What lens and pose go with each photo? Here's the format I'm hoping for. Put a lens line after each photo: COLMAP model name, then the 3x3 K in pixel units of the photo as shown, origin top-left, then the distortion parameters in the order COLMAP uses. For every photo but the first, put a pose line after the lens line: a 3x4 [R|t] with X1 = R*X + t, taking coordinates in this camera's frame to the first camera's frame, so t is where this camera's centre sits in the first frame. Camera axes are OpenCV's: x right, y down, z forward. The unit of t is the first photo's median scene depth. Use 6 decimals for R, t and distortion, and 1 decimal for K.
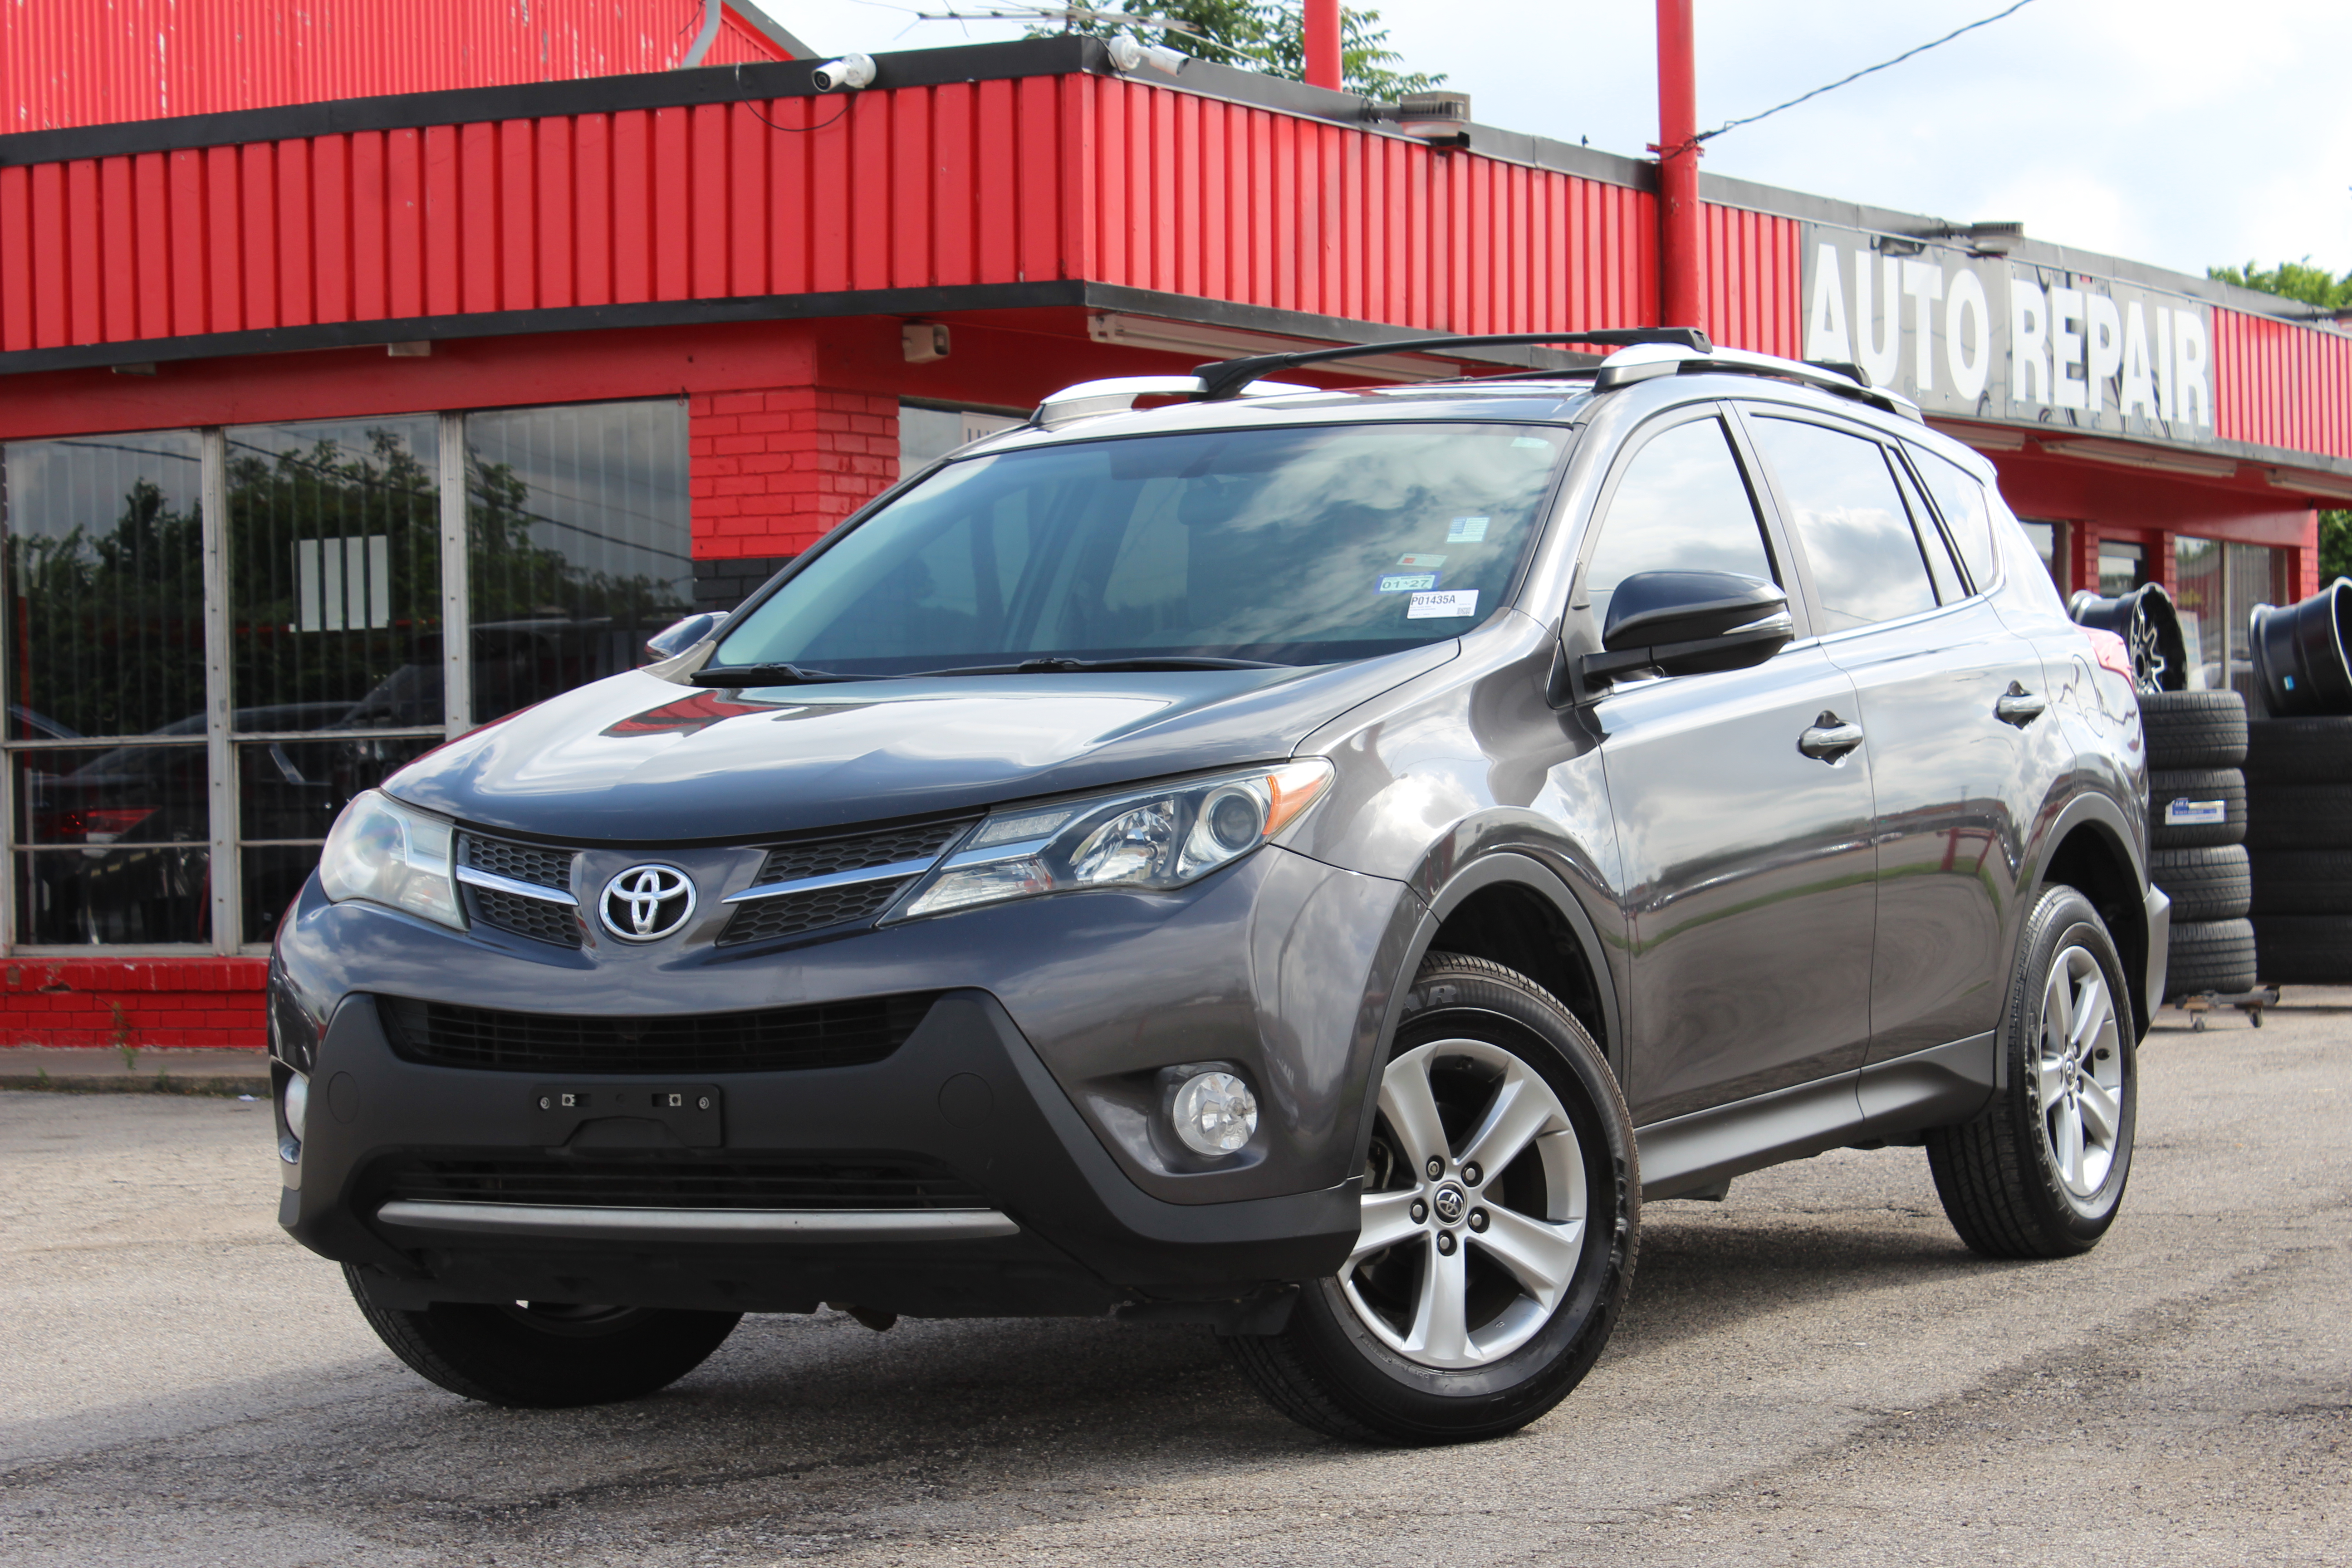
lens RADIAL K [[5139.7, 0, 1183.6], [0, 5139.7, 795.1], [0, 0, 1]] dist [0.085510, 0.000000]
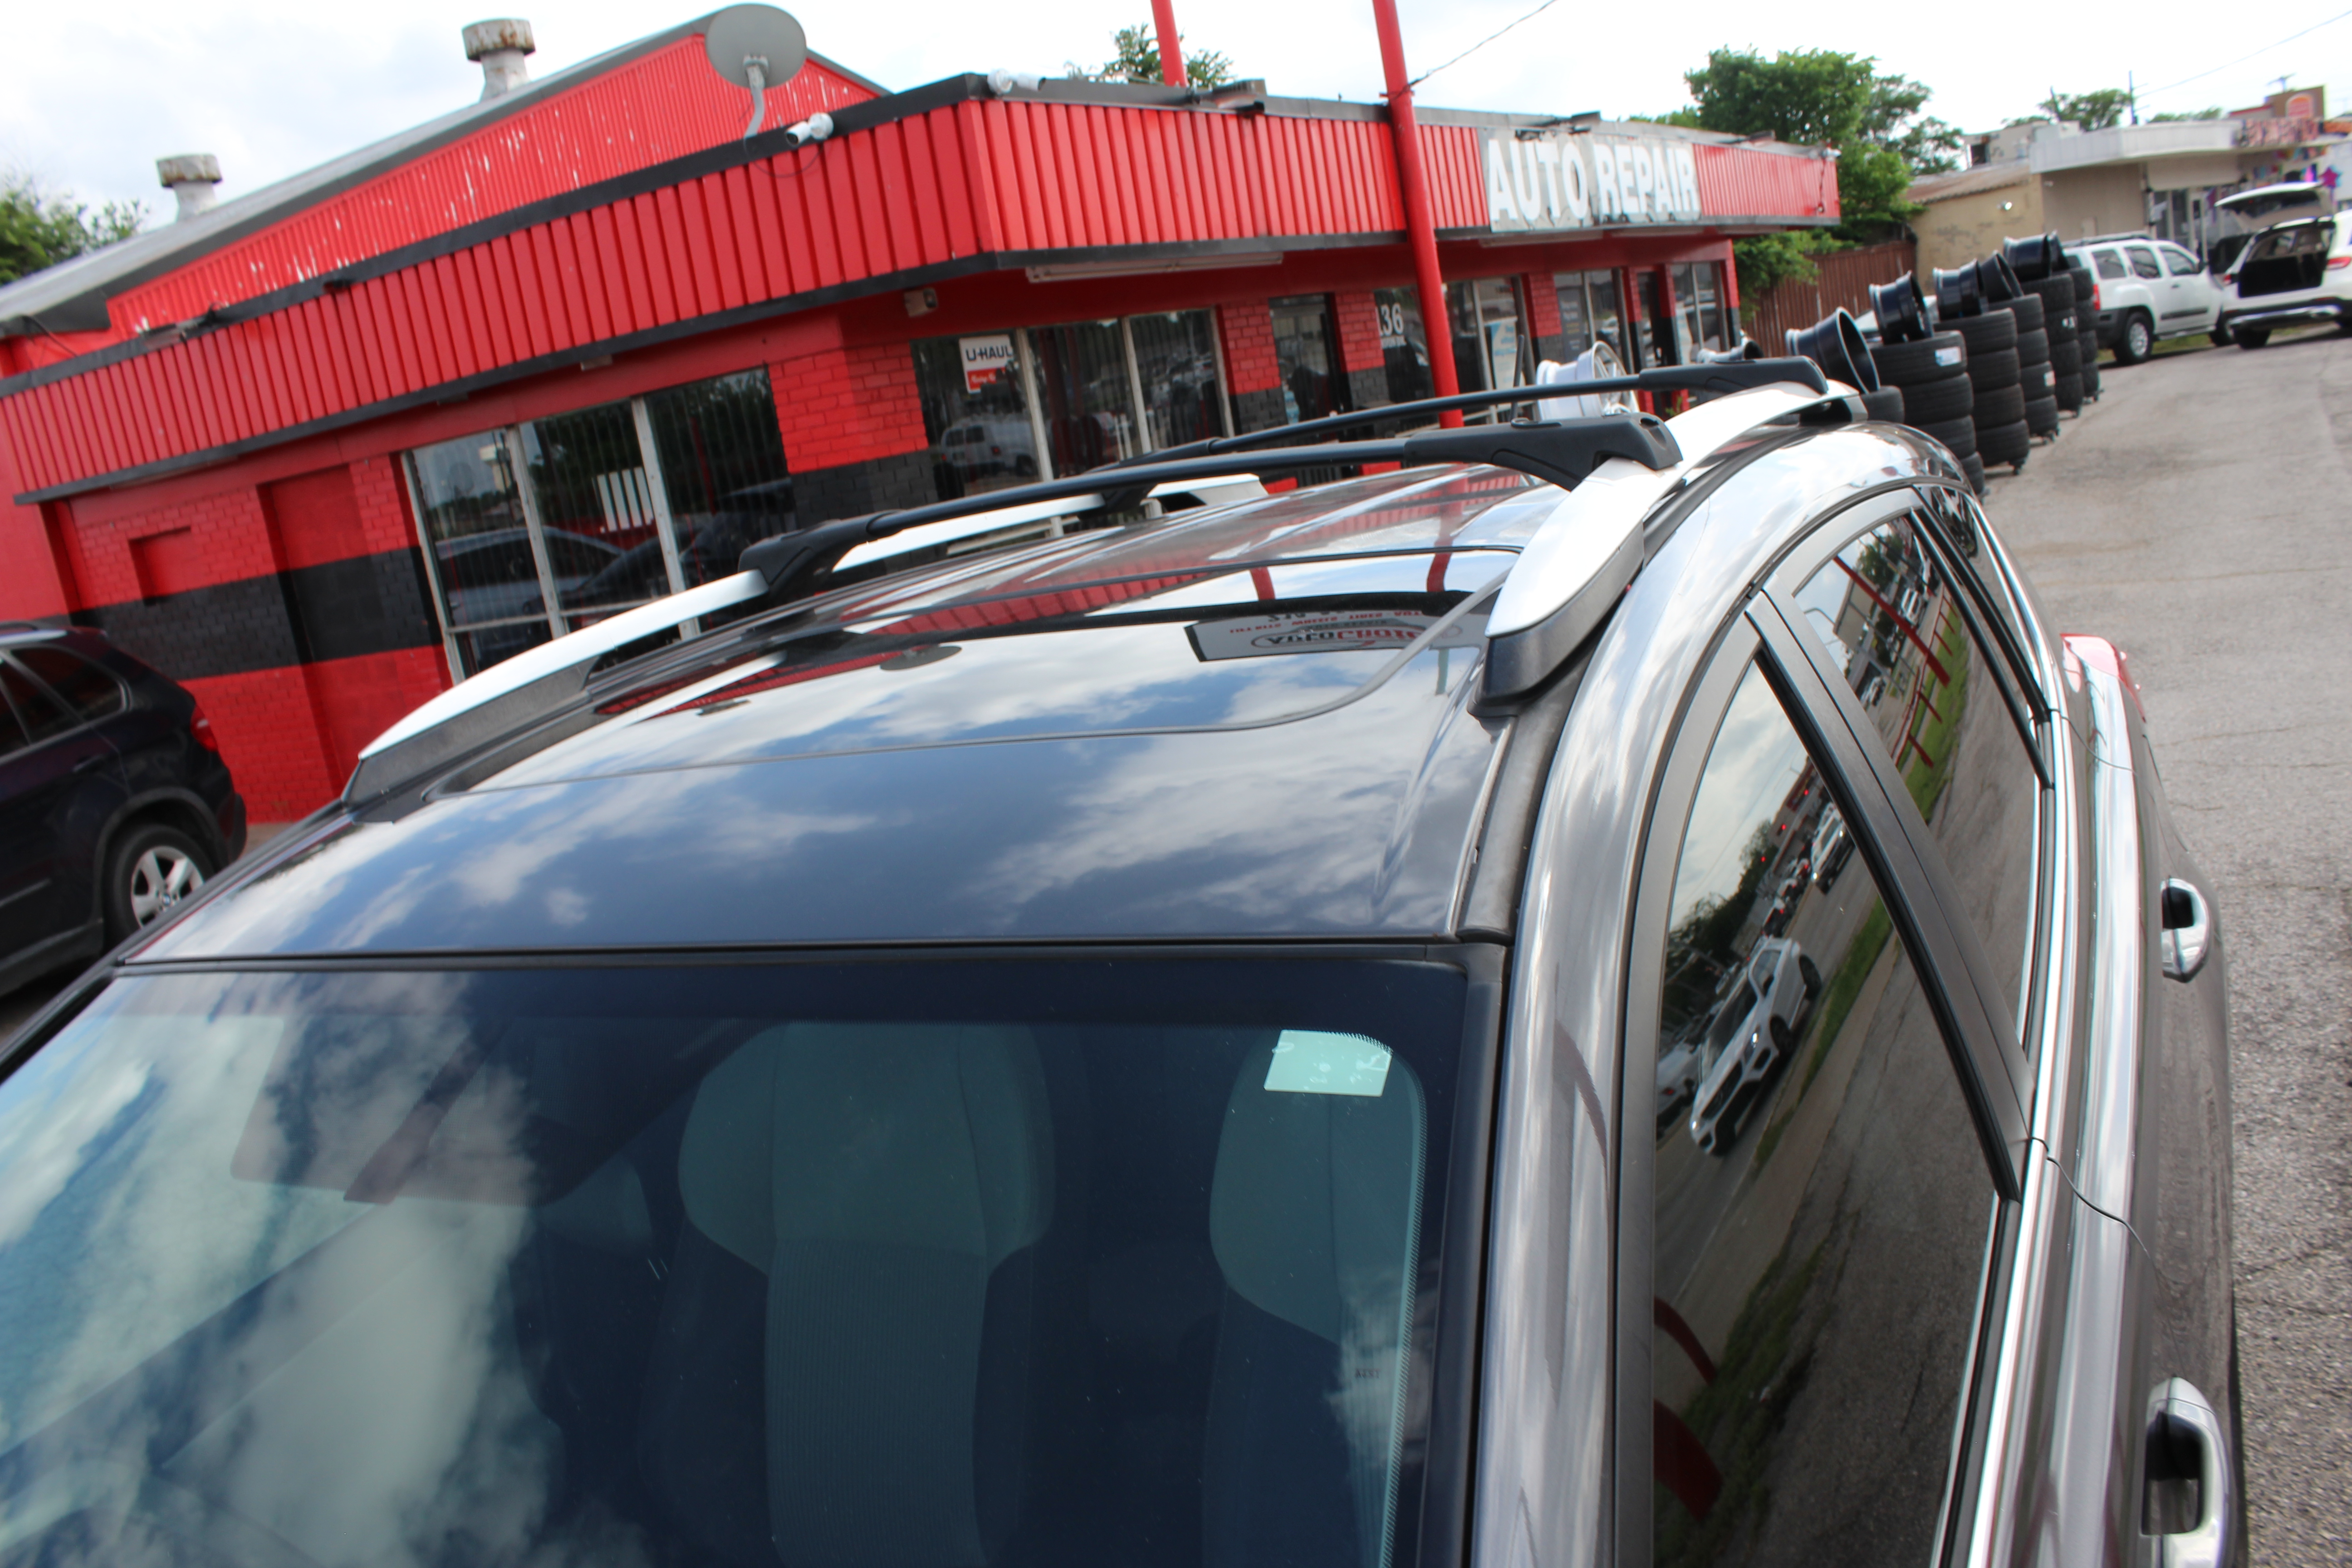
lens RADIAL K [[1882.7, 0, 1200.6], [0, 1882.7, 795.6], [0, 0, 1]] dist [-0.145957, 0.091382]
pose [[0.988556, -0.143141, -0.047616, 0.036948], [0.150086, 0.965049, 0.214836, -0.055767], [0.015200, -0.219524, 0.975489, 0.463654]]
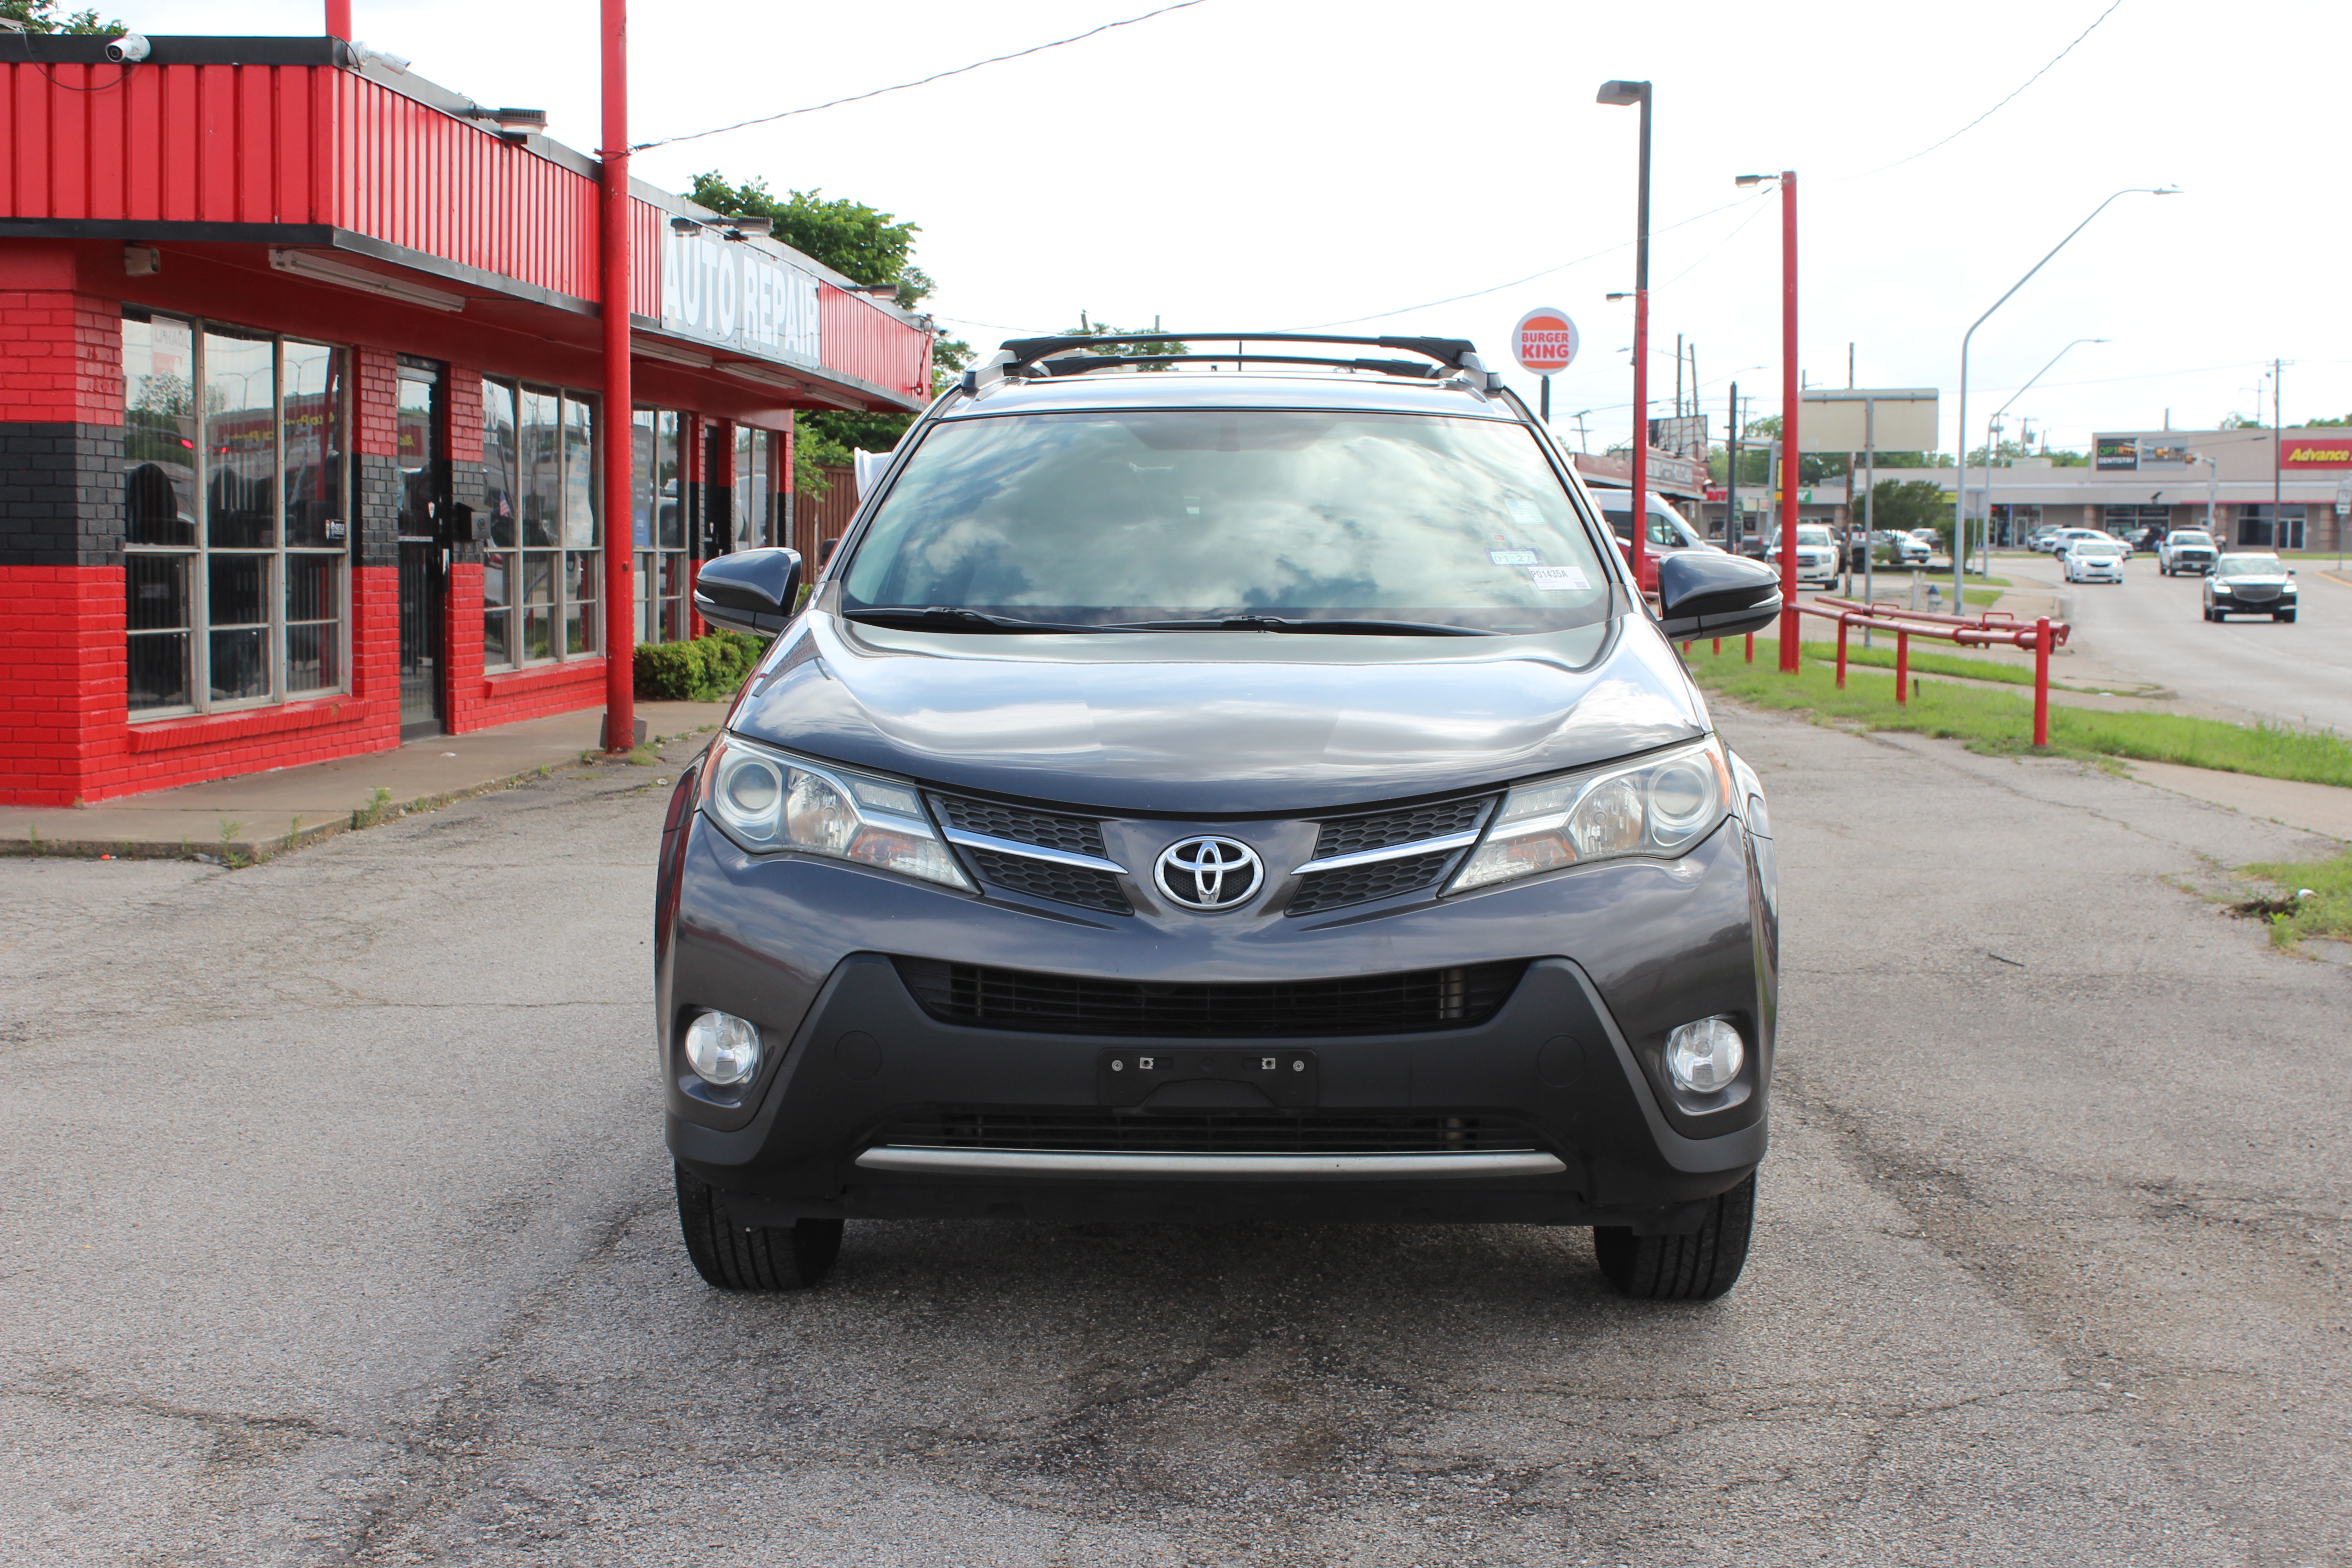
lens RADIAL K [[3047.8, 0, 1187.2], [0, 3047.8, 770.1], [0, 0, 1]] dist [-0.016389, 0.000000]
pose [[0.892355, -0.007301, 0.451275, -0.169951], [-0.025524, 0.997453, 0.066610, -0.018171], [-0.450612, -0.070958, 0.889896, 0.194128]]
